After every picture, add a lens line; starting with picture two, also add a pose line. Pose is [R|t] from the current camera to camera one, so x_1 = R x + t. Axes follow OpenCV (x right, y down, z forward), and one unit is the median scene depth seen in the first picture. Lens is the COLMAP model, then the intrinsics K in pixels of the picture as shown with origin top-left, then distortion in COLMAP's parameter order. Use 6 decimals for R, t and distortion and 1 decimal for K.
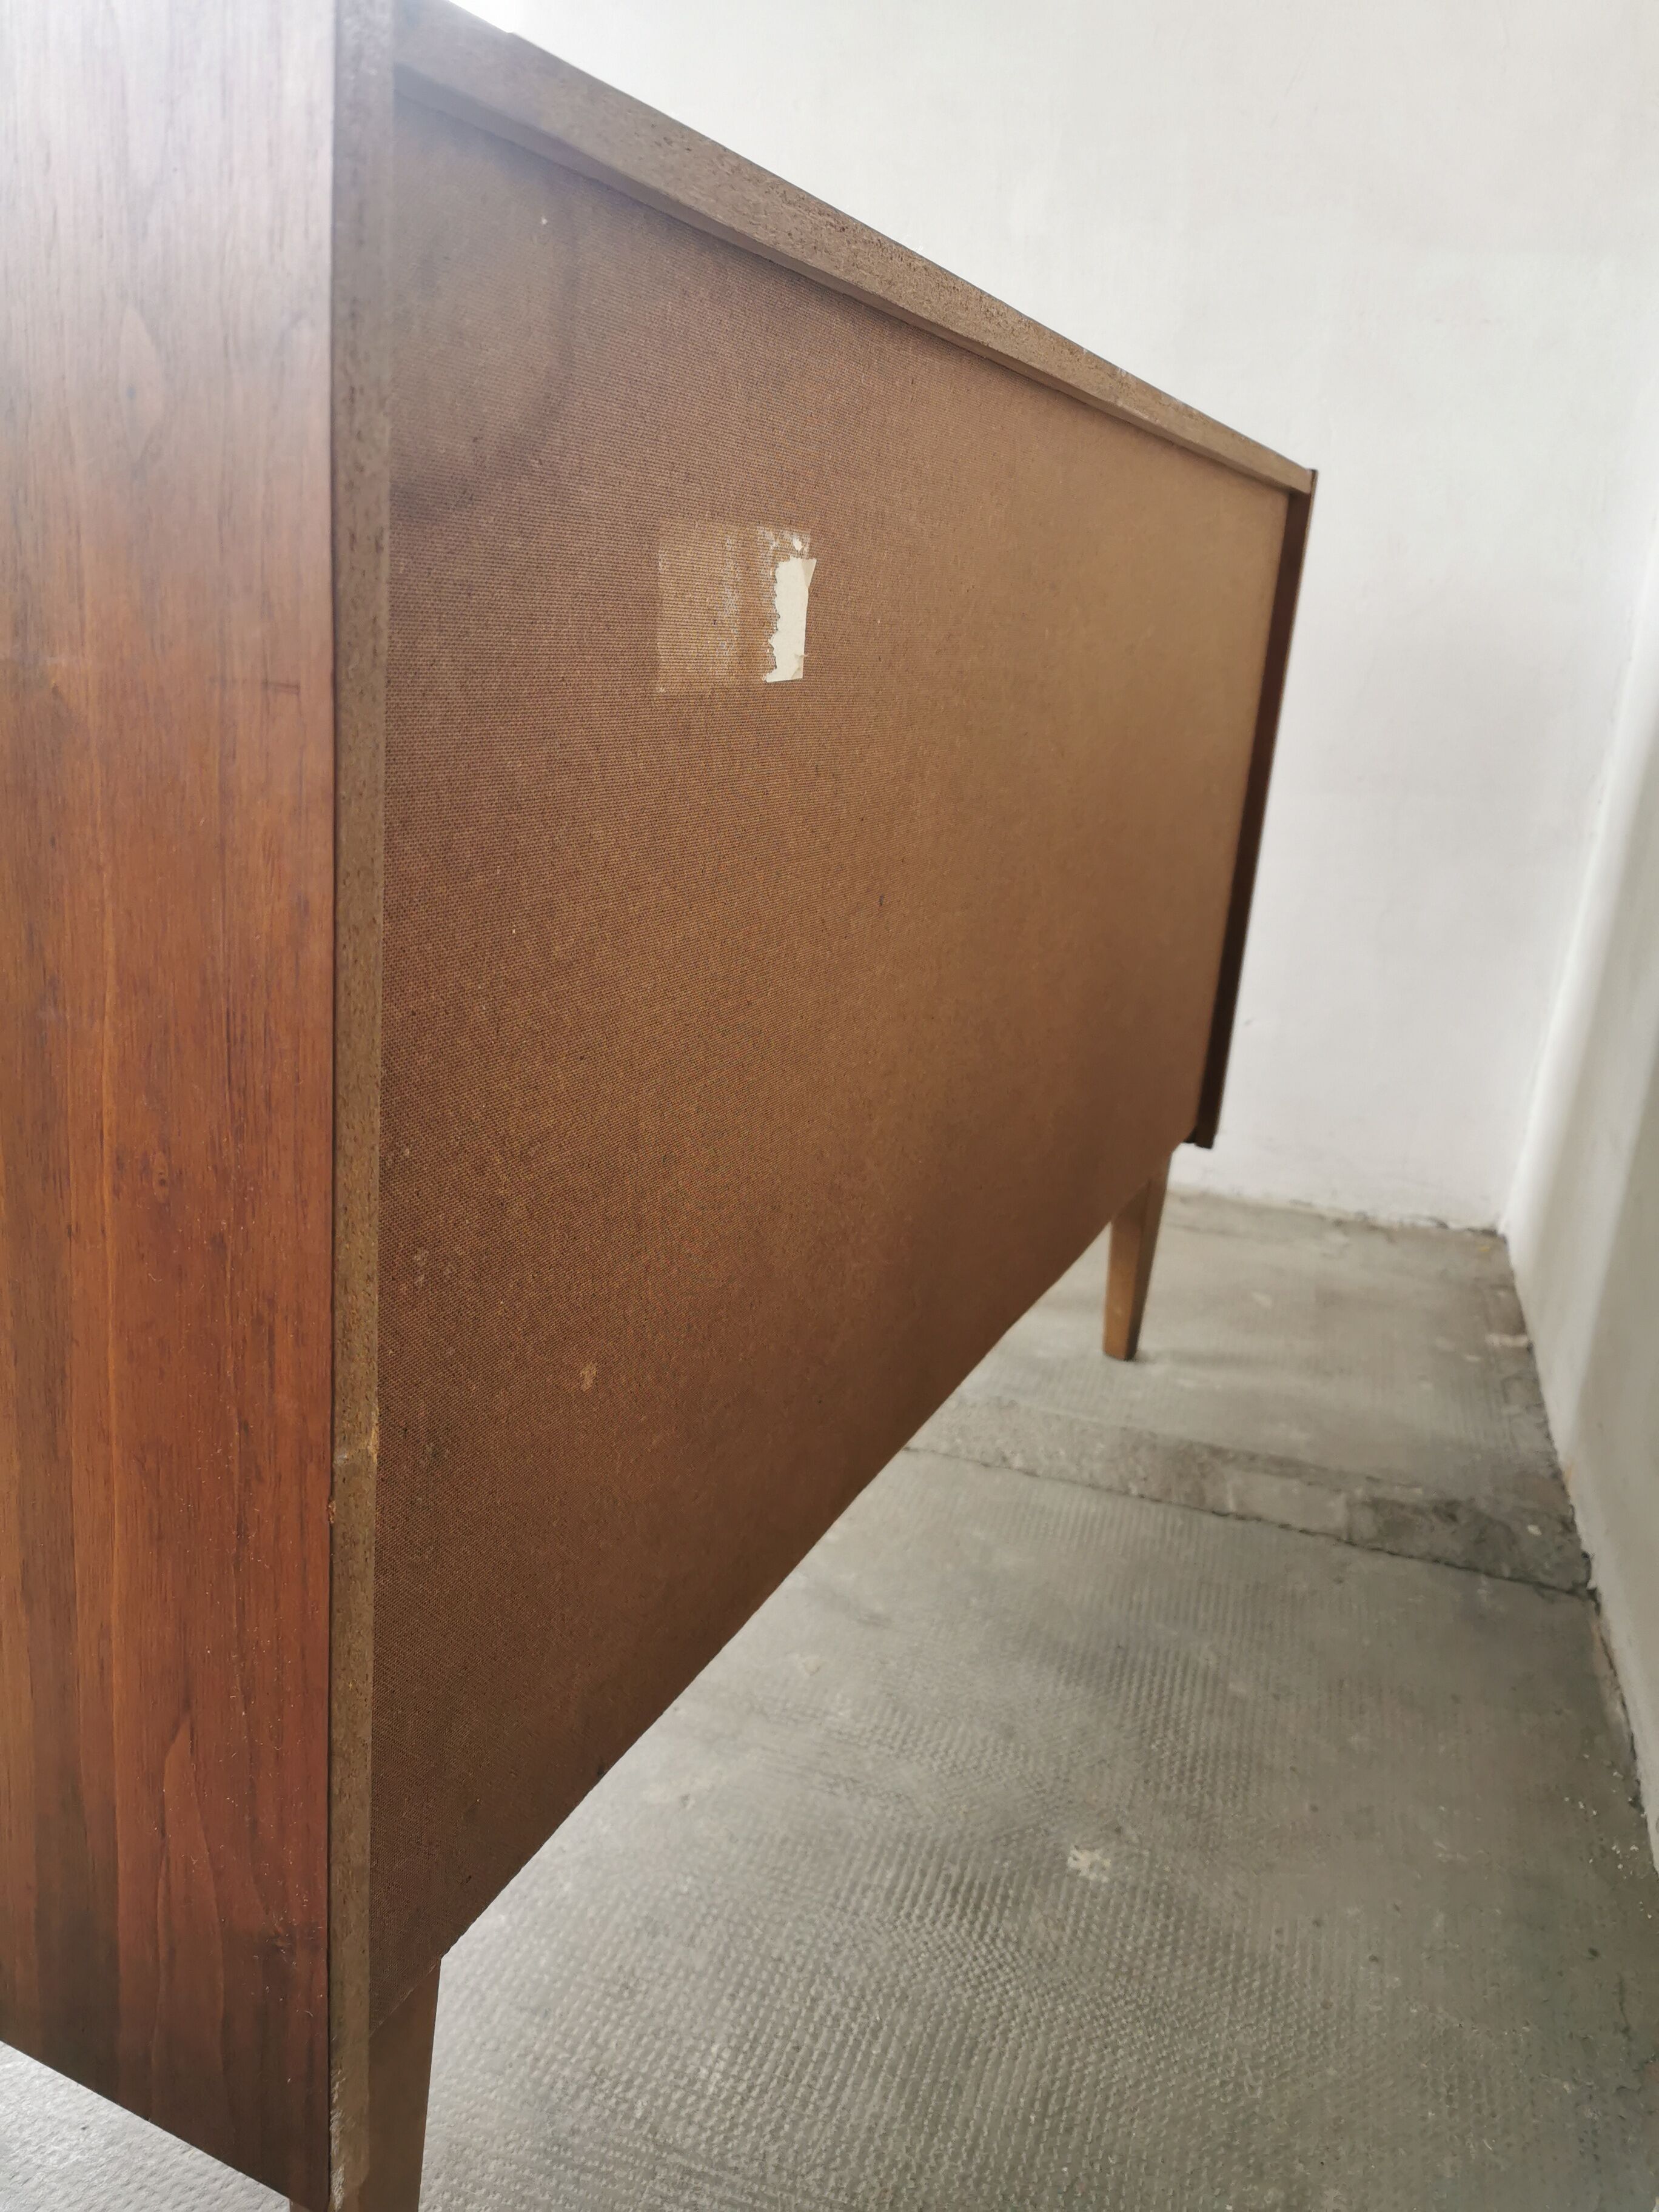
lens RADIAL K [[1797.4, 0, 817.3], [0, 1797.4, 1118.8], [0, 0, 1]] dist [0.048492, -0.092625]
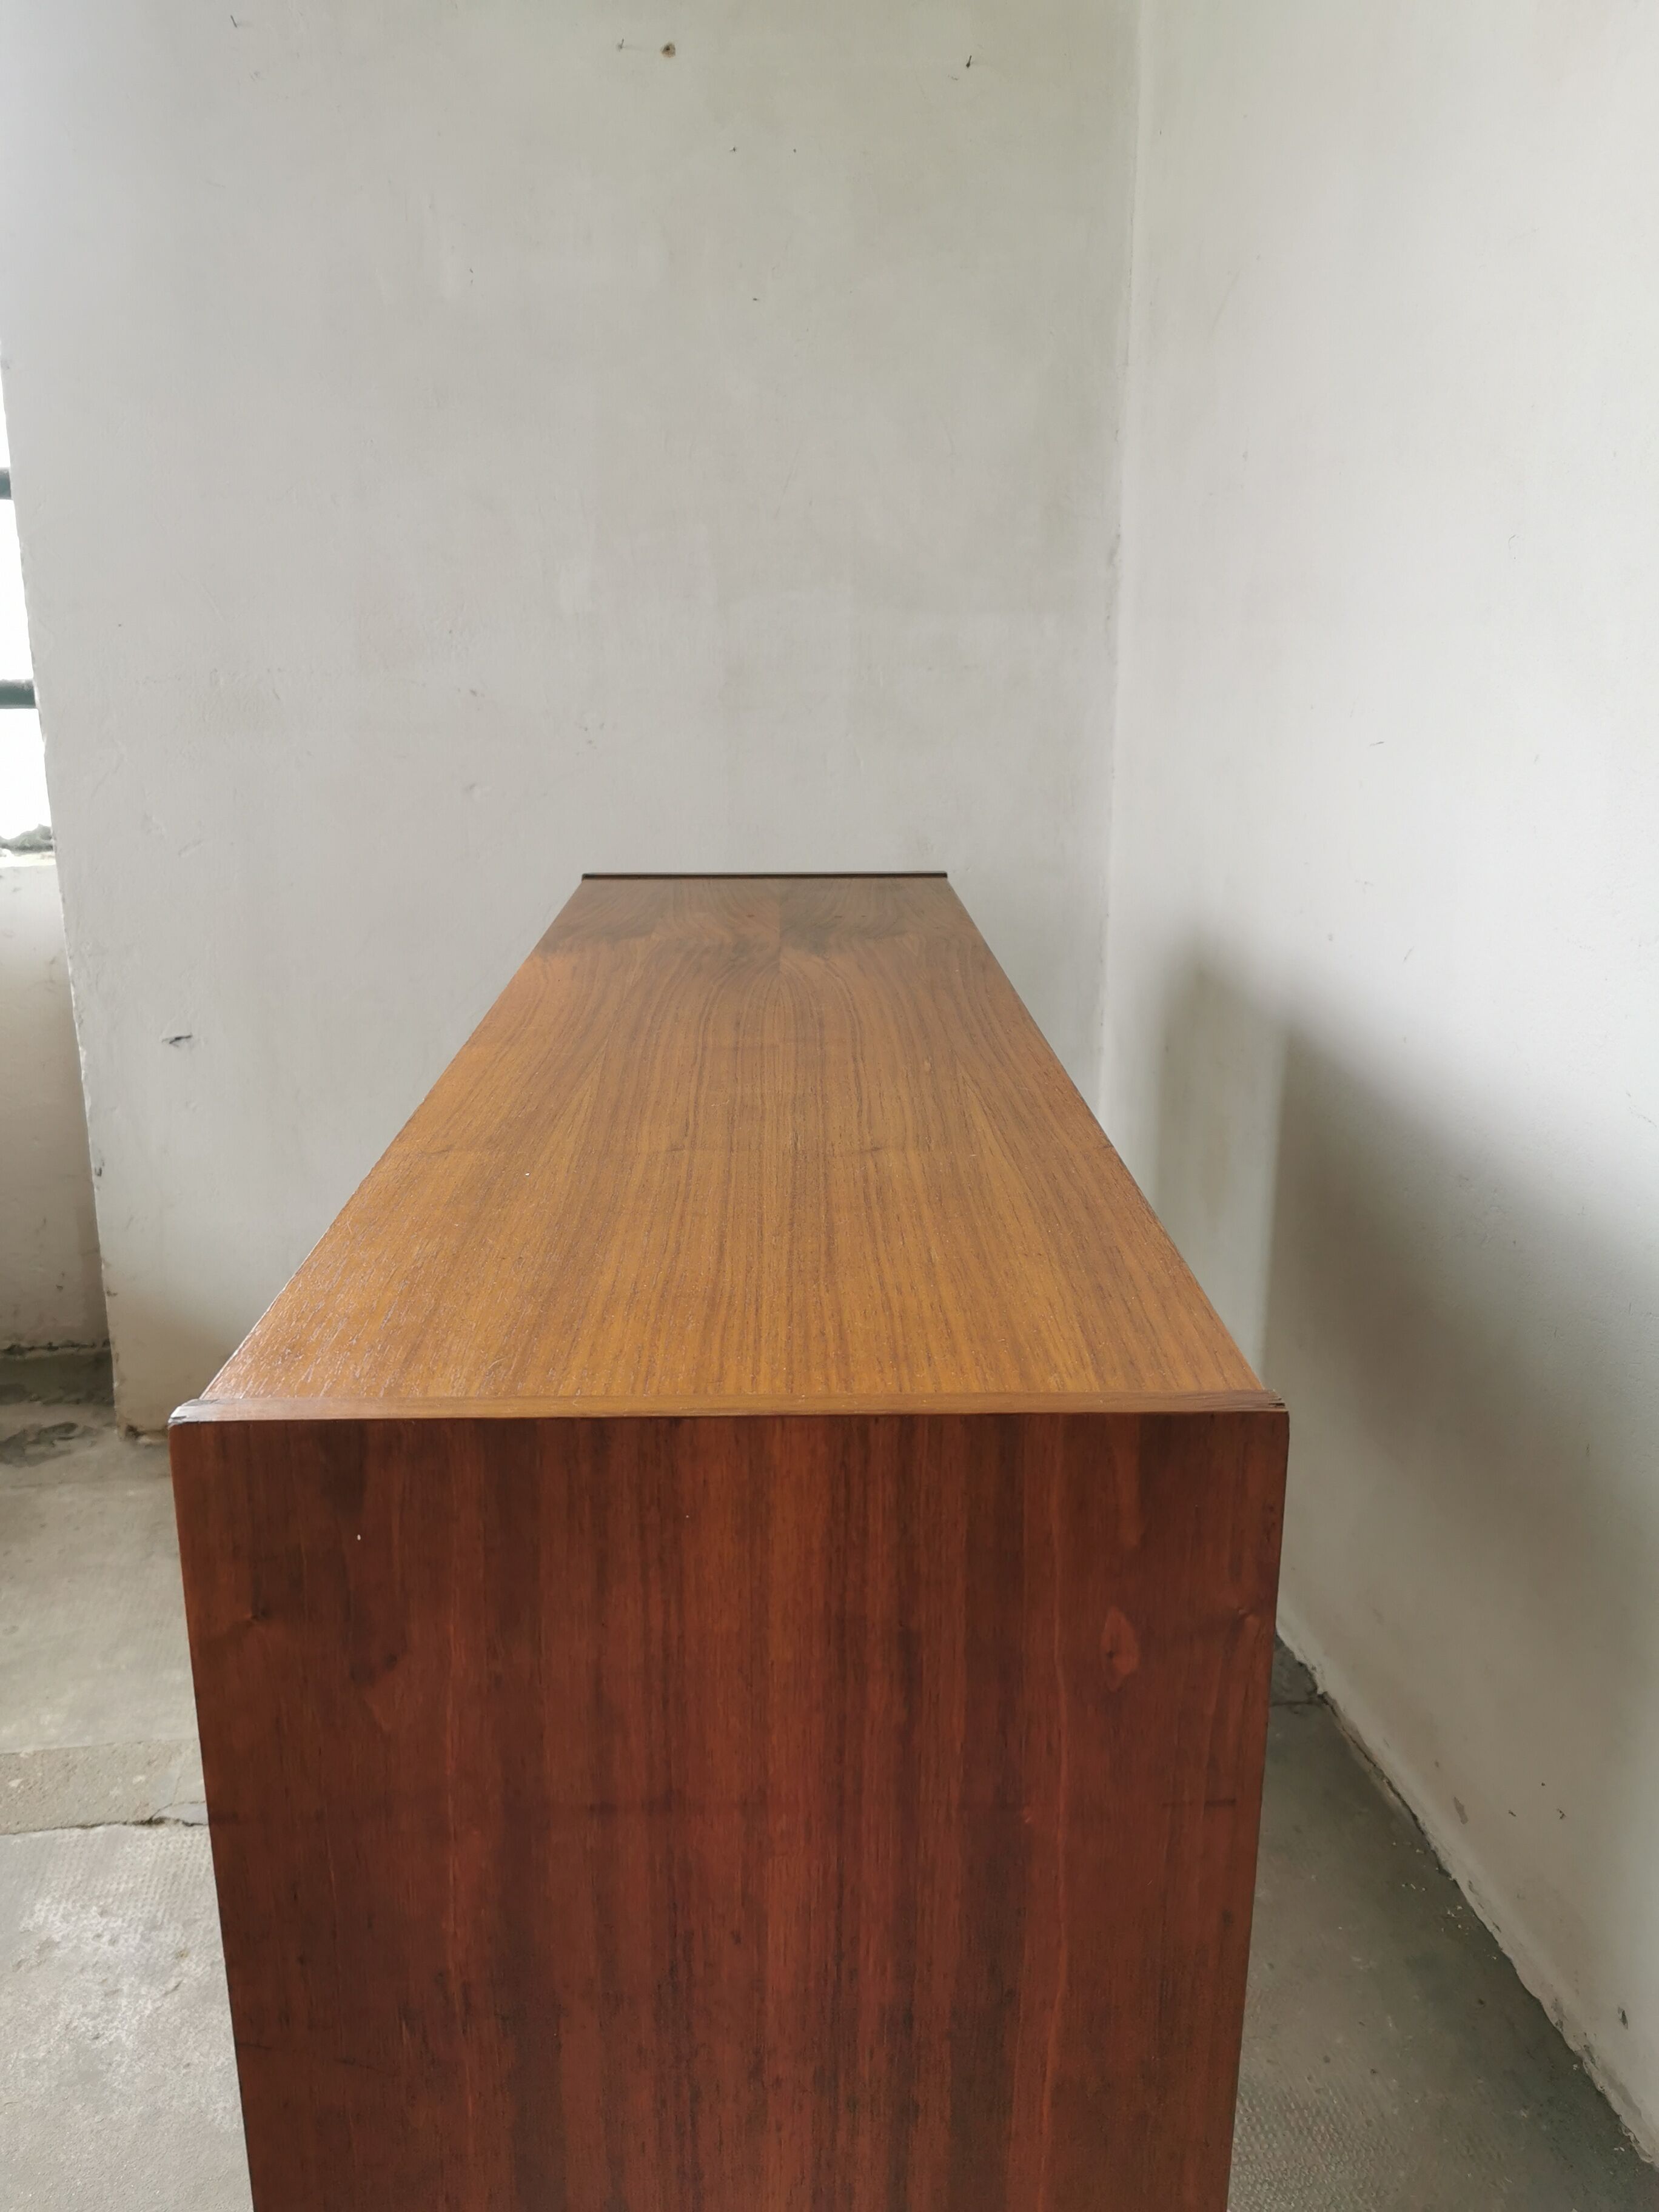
lens RADIAL K [[1797.4, 0, 827.7], [0, 1797.4, 1104.0], [0, 0, 1]] dist [0.048492, -0.092625]
pose [[0.895040, -0.196518, 0.400354, -0.497344], [0.191500, 0.980063, 0.052952, -0.439251], [-0.402779, 0.029274, 0.914829, -0.142306]]
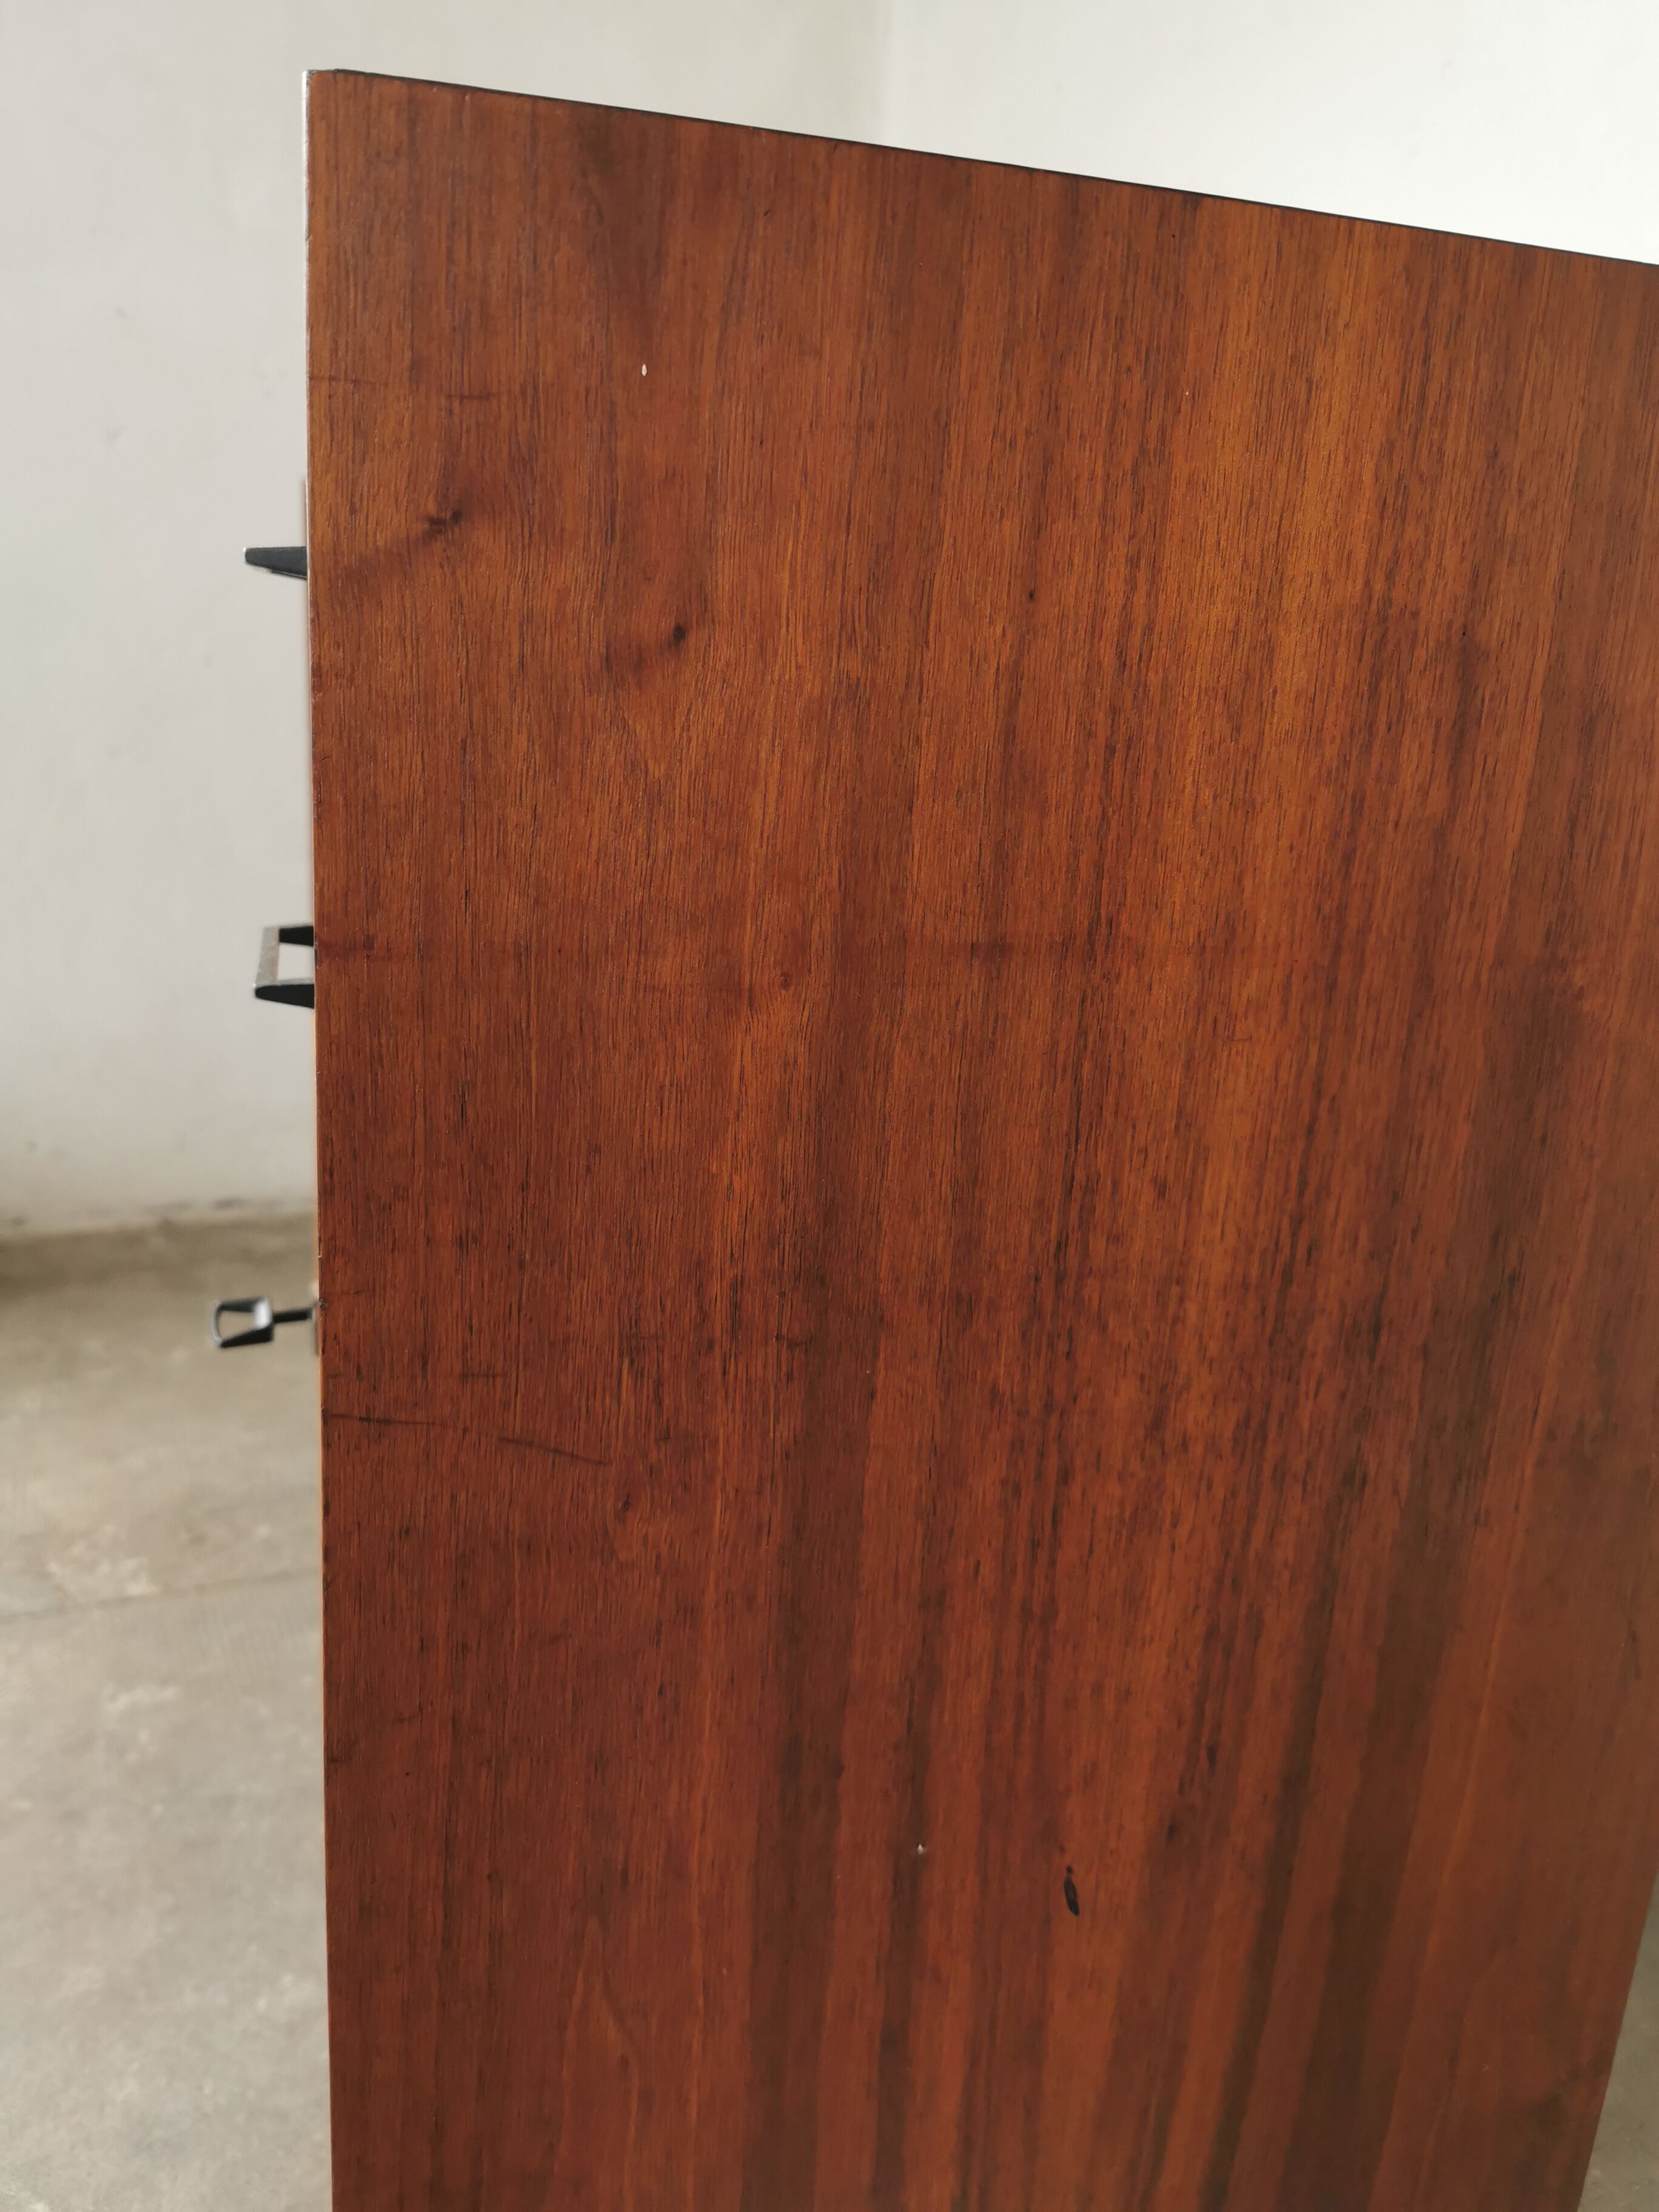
lens RADIAL K [[1797.4, 0, 864.5], [0, 1797.4, 1118.2], [0, 0, 1]] dist [0.048492, -0.092625]
pose [[0.751076, -0.204790, 0.627651, -0.644252], [0.179842, 0.978187, 0.103956, -0.162997], [-0.635250, 0.034799, 0.771522, 0.233421]]
